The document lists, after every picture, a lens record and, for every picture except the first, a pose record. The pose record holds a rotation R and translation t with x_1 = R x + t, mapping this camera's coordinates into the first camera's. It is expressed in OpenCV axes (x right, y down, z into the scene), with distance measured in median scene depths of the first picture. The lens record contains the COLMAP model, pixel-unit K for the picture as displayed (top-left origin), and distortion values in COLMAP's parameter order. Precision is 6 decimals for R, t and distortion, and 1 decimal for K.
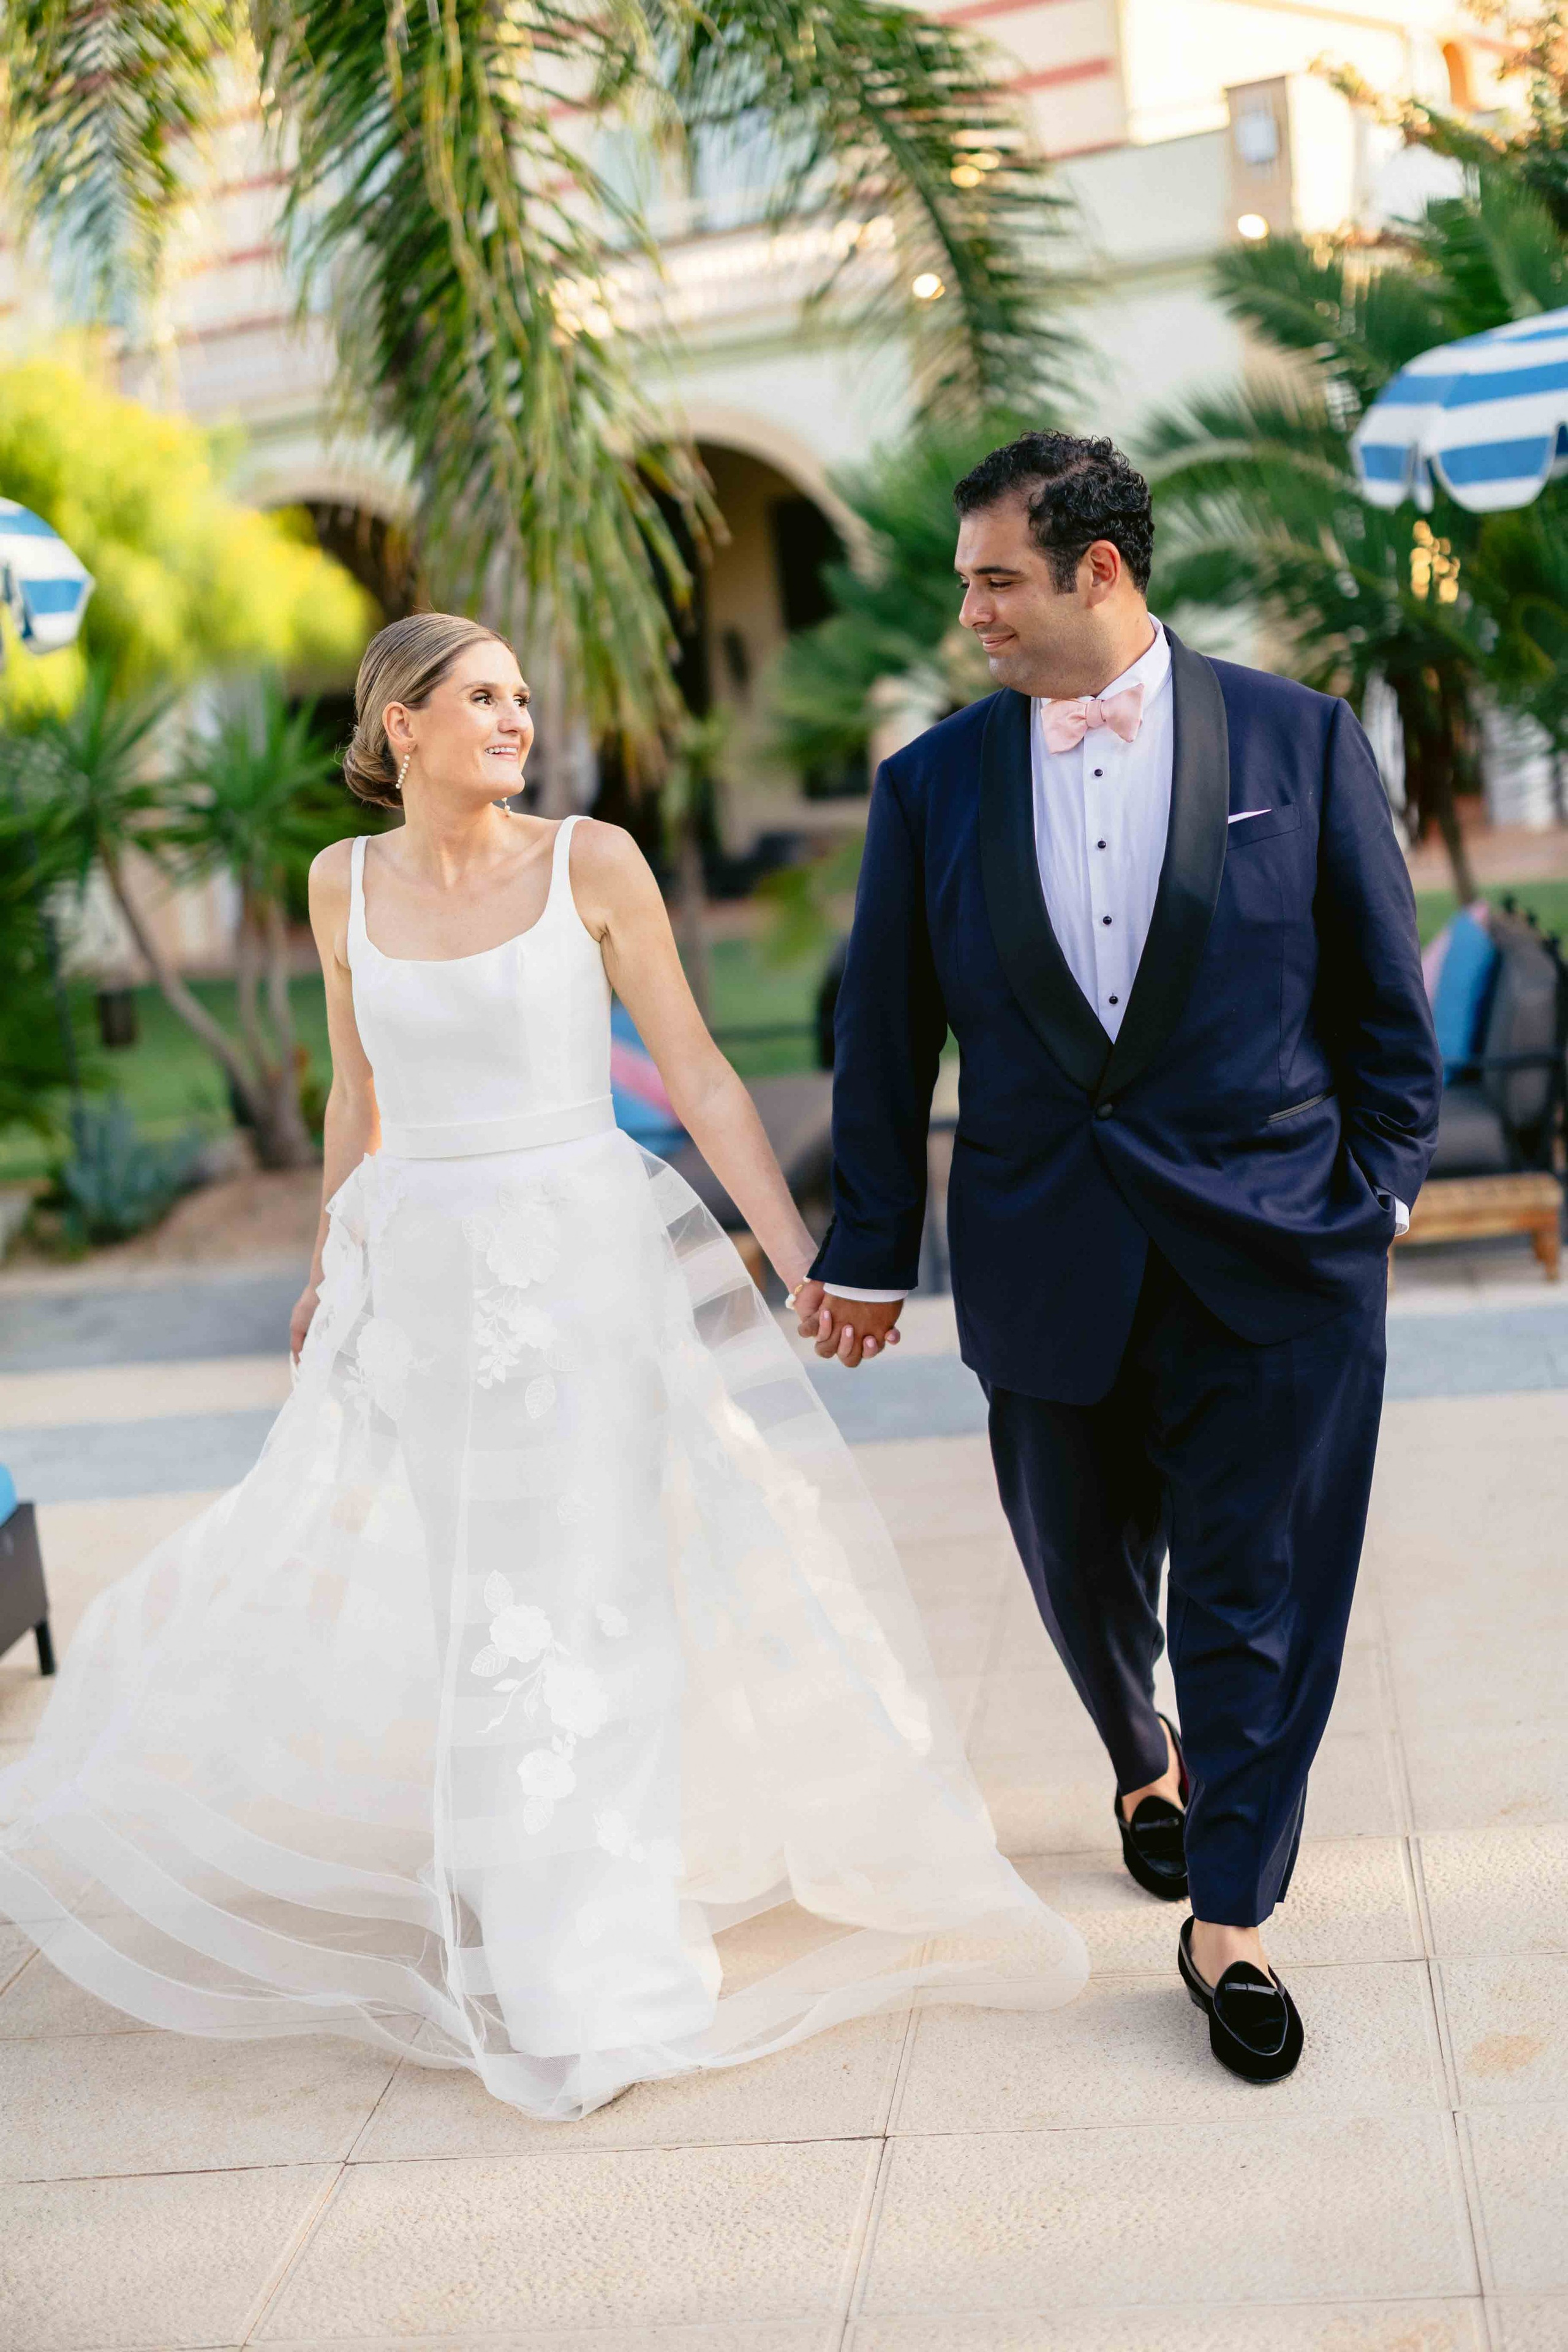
lens RADIAL K [[3372.5, 0, 793.4], [0, 3372.5, 1224.8], [0, 0, 1]] dist [0.001492, -0.002933]
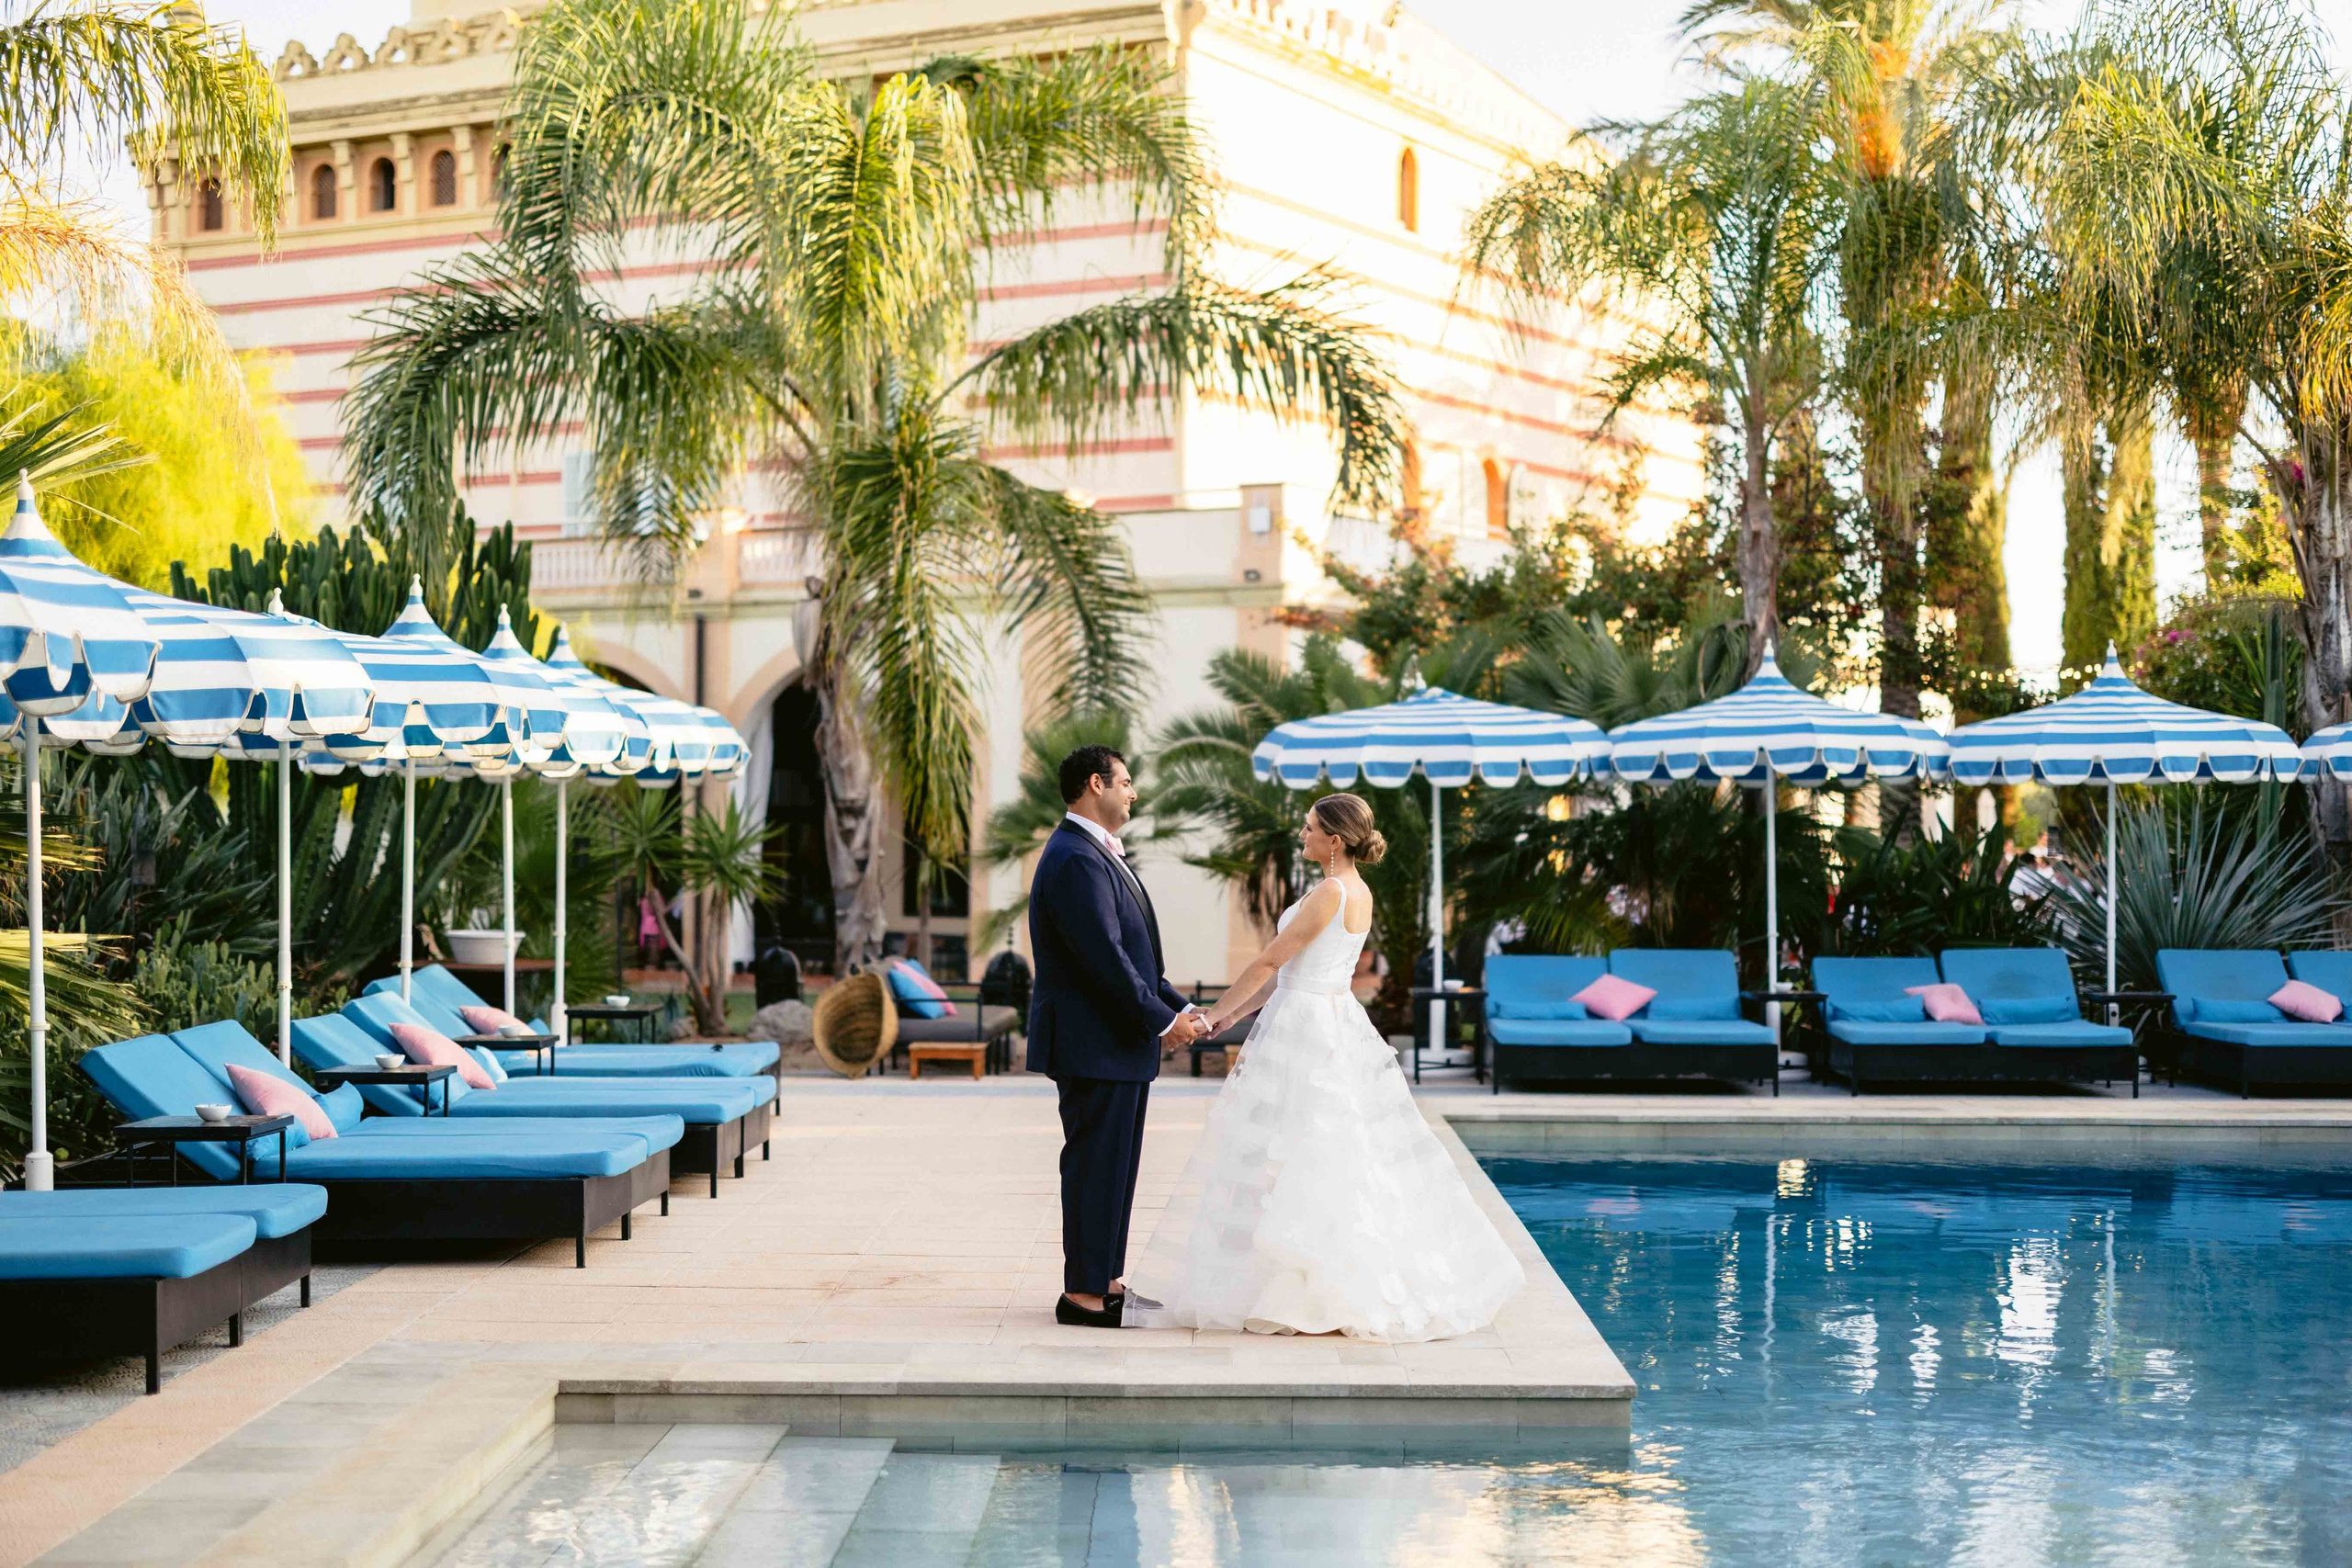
lens RADIAL K [[3372.2, 0, 1176.0], [0, 3372.2, 784.0], [0, 0, 1]] dist [0.001492, -0.002933]
pose [[0.986923, 0.120418, 0.107153, -0.115669], [-0.100386, 0.979276, -0.175903, 0.173461], [-0.126114, 0.162847, 0.978558, -1.073915]]
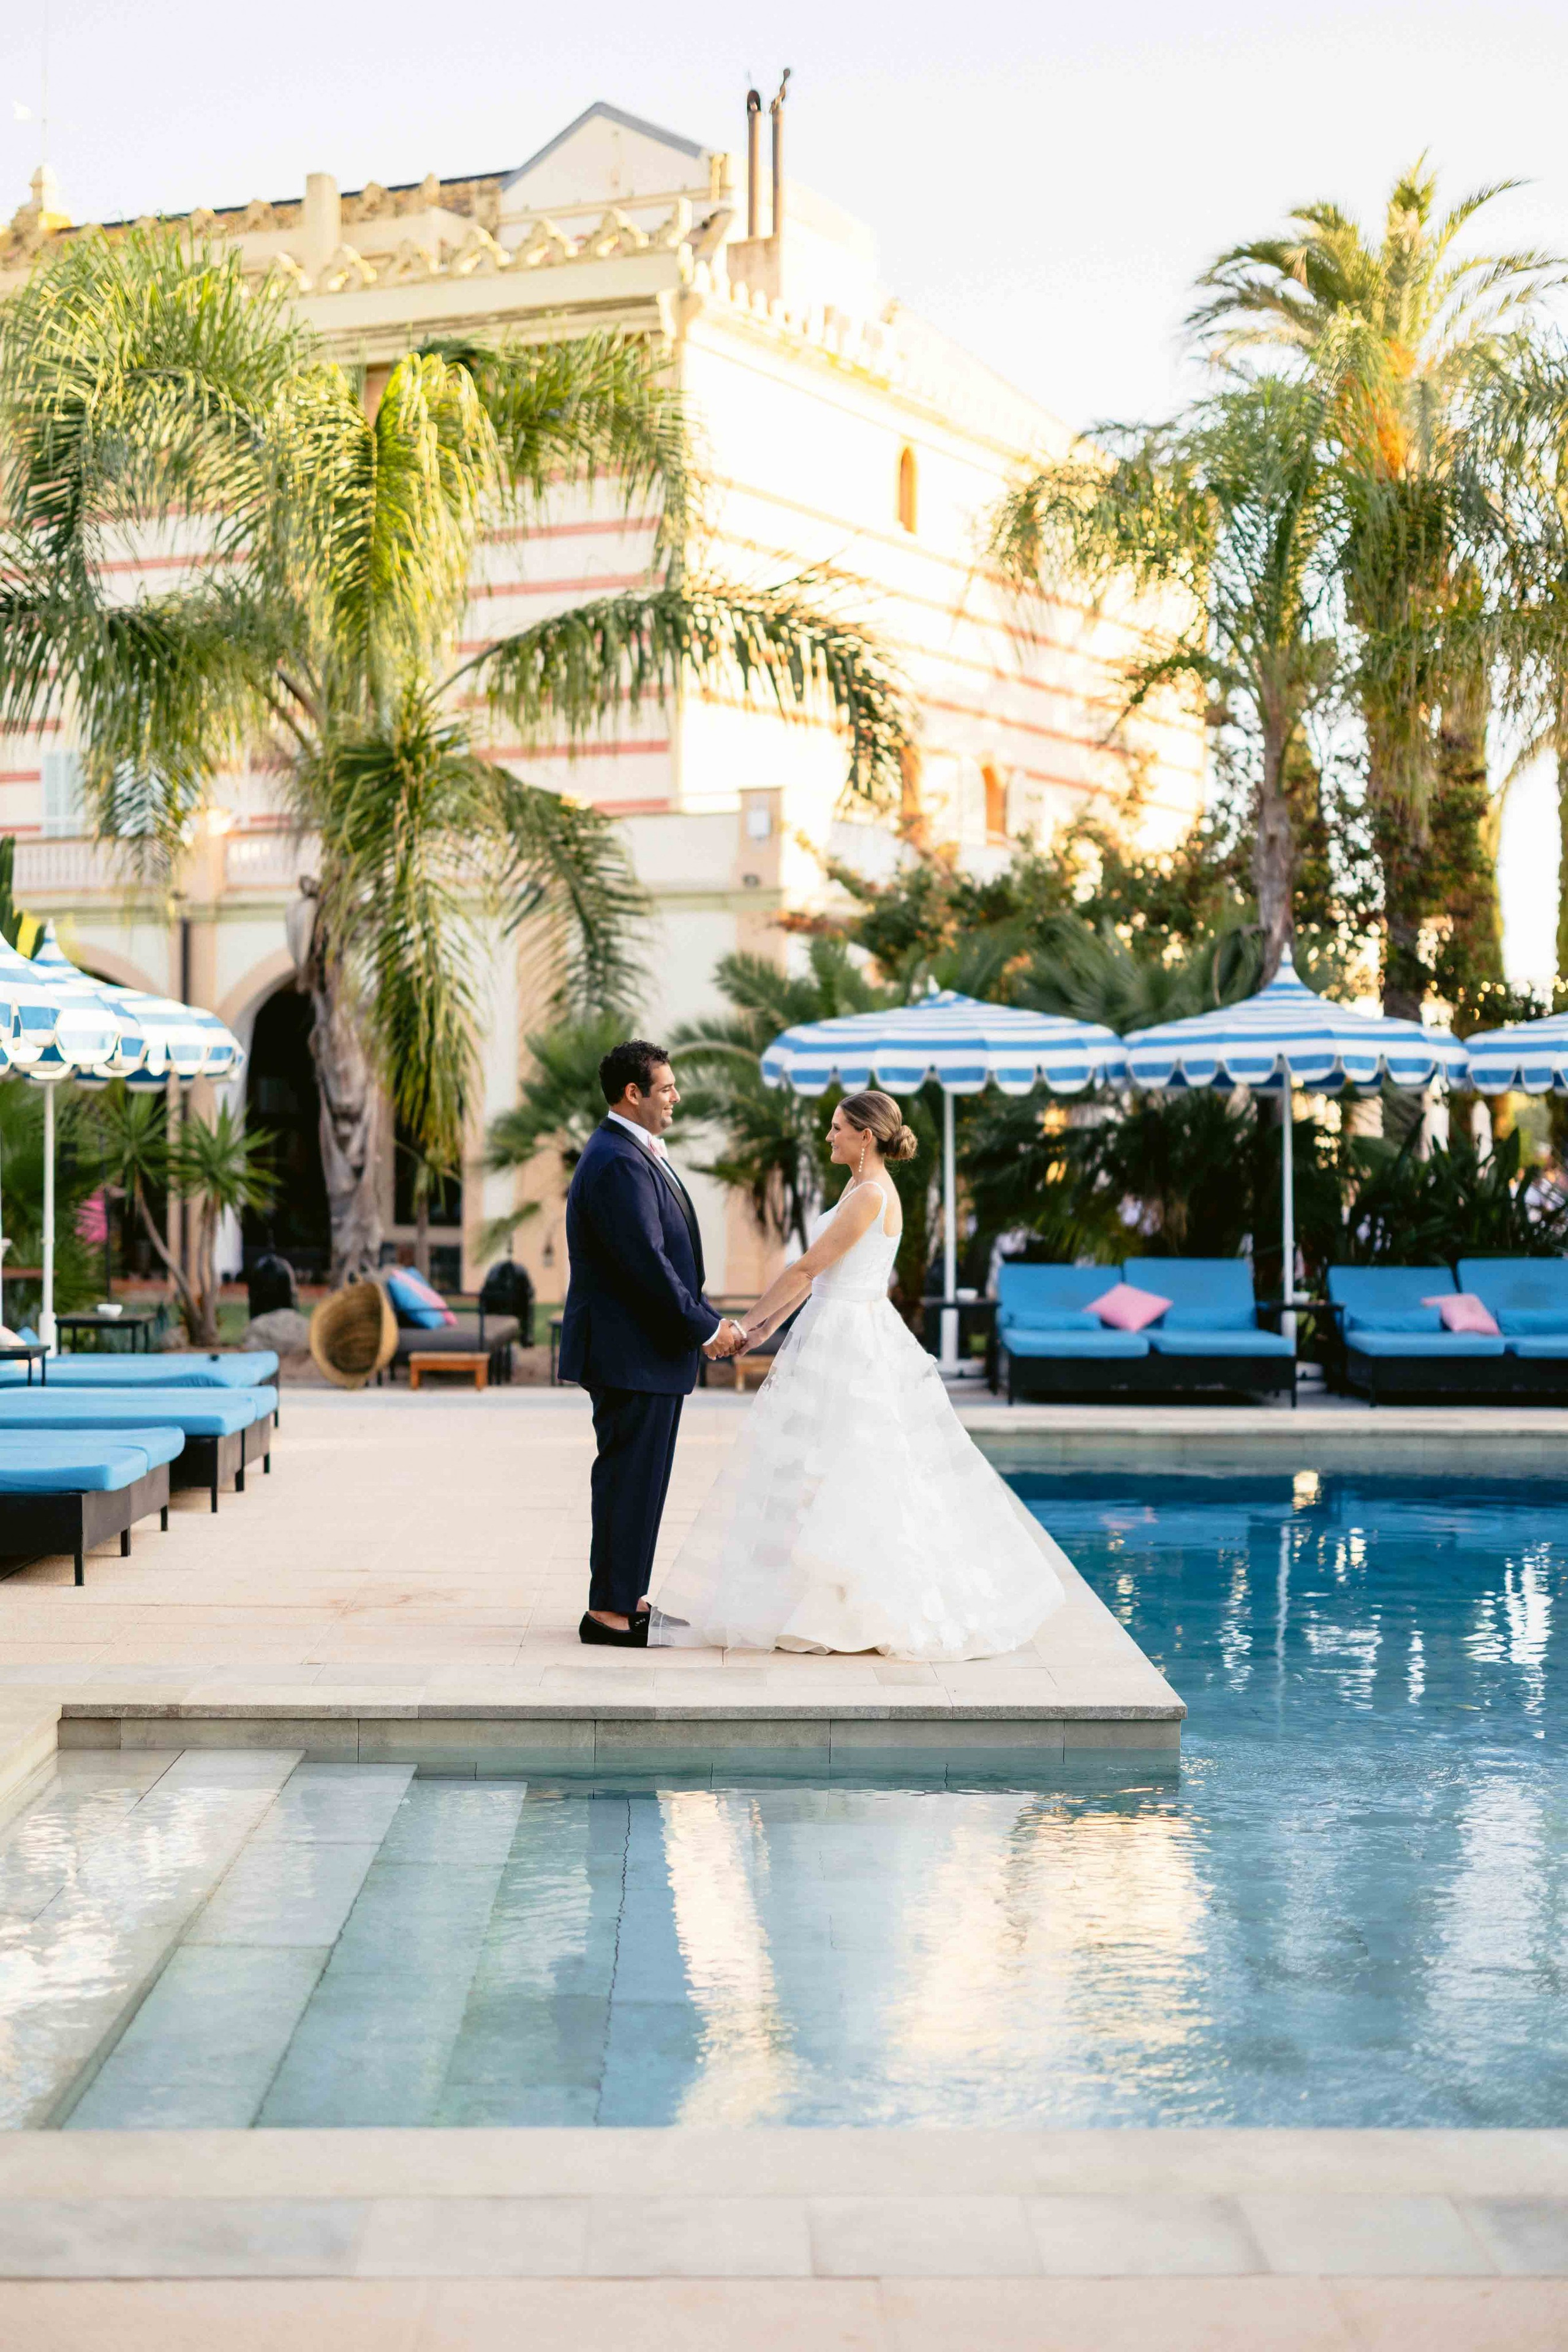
lens RADIAL K [[3372.5, 0, 793.4], [0, 3372.5, 1224.8], [0, 0, 1]] dist [0.001492, -0.002933]
pose [[0.981408, 0.118477, 0.151001, -0.123797], [-0.096976, 0.985022, -0.142575, 0.171629], [-0.165631, 0.125281, 0.978198, -1.032644]]
